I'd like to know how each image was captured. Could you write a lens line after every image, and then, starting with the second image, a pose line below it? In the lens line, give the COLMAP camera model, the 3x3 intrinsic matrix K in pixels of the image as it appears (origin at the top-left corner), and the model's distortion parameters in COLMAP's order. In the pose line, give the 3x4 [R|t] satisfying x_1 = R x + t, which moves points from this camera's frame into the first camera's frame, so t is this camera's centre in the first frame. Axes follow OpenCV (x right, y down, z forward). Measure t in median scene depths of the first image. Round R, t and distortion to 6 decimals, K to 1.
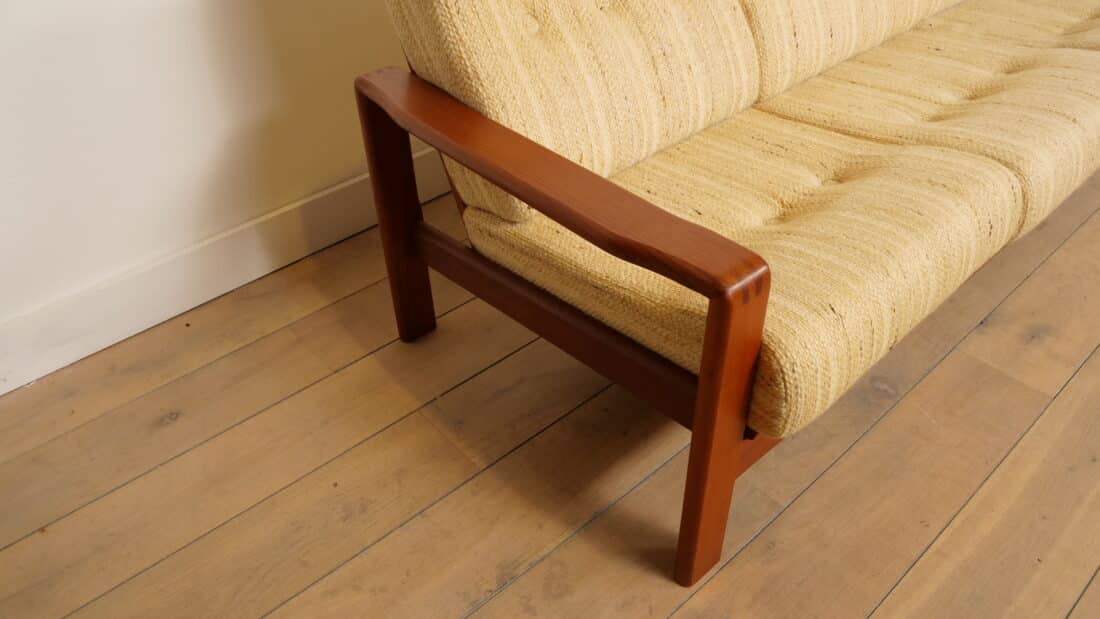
lens RADIAL K [[793.1, 0, 550.0], [0, 793.1, 309.5], [0, 0, 1]] dist [-0.042935, 0.001336]
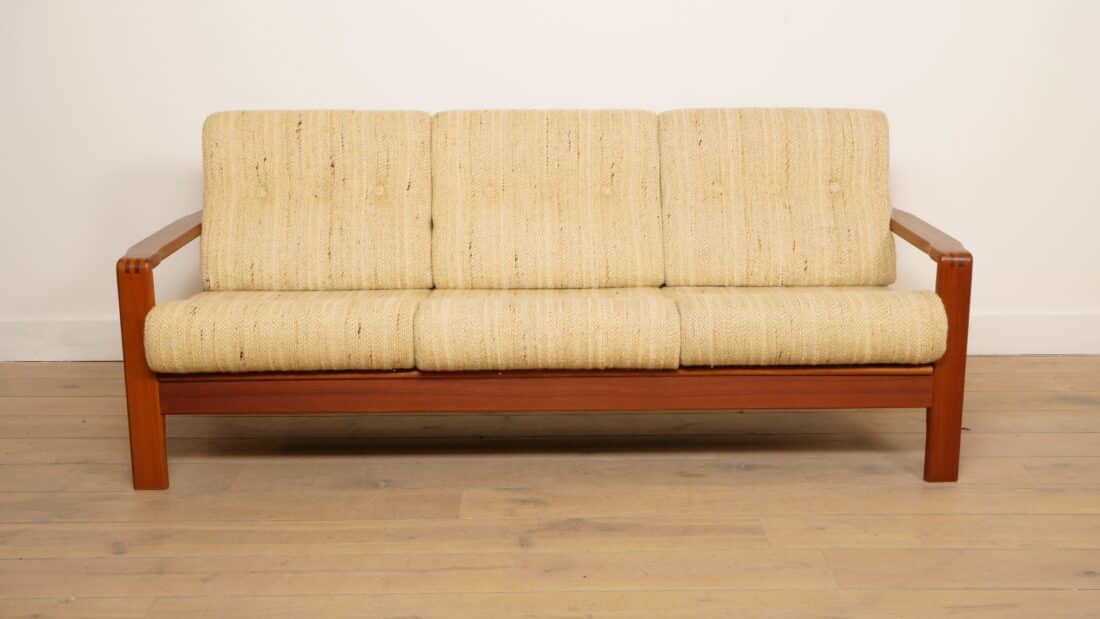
lens RADIAL K [[1338.1, 0, 550.0], [0, 1338.1, 309.5], [0, 0, 1]] dist [0.043209, 0.008049]
pose [[0.752063, 0.170380, -0.636688, 2.329069], [-0.428733, 0.860162, -0.276242, 0.400981], [0.500589, 0.480721, 0.719943, -0.685714]]
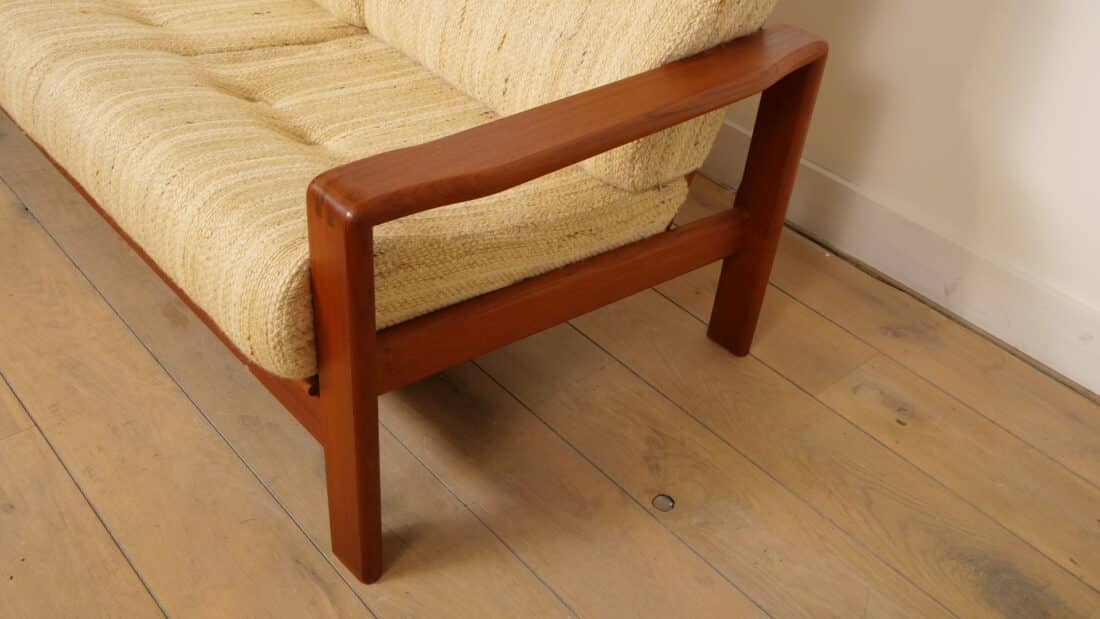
lens RADIAL K [[987.1, 0, 550.0], [0, 987.1, 309.5], [0, 0, 1]] dist [-0.007328, -0.004168]
pose [[0.011116, 0.636013, -0.771598, 1.918139], [-0.700862, 0.555336, 0.447655, -1.080245], [0.713211, 0.535807, 0.451931, 1.252193]]
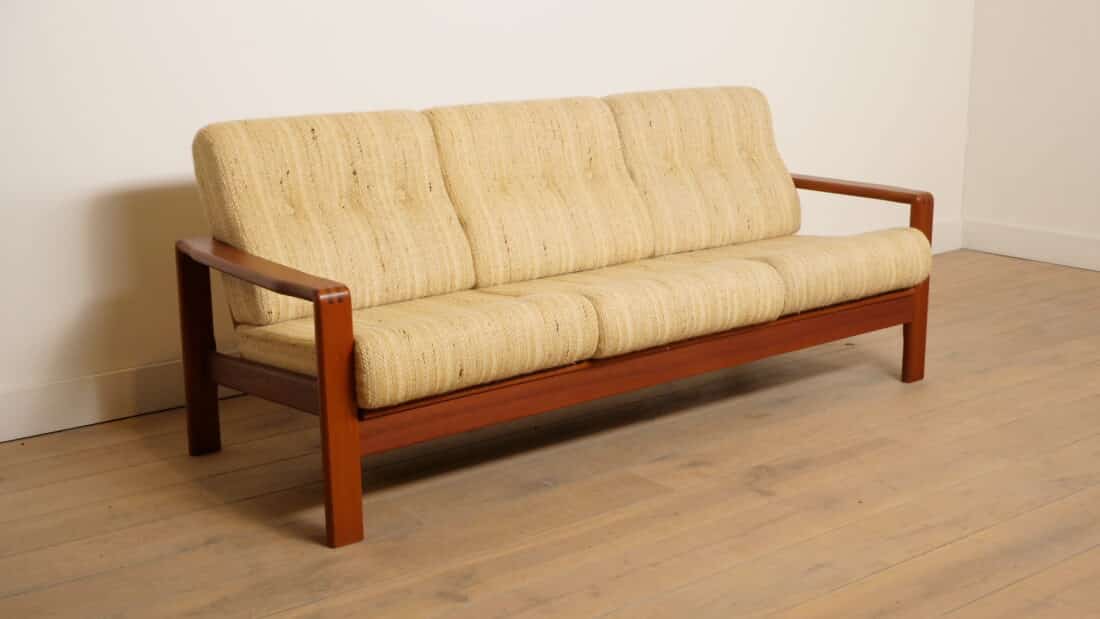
lens RADIAL K [[1338.1, 0, 550.0], [0, 1338.1, 309.5], [0, 0, 1]] dist [0.043209, 0.008049]
pose [[0.997001, 0.031797, -0.070553, 0.672548], [-0.059322, 0.899475, -0.432926, 0.922792], [0.049695, 0.435813, 0.898664, -1.264244]]
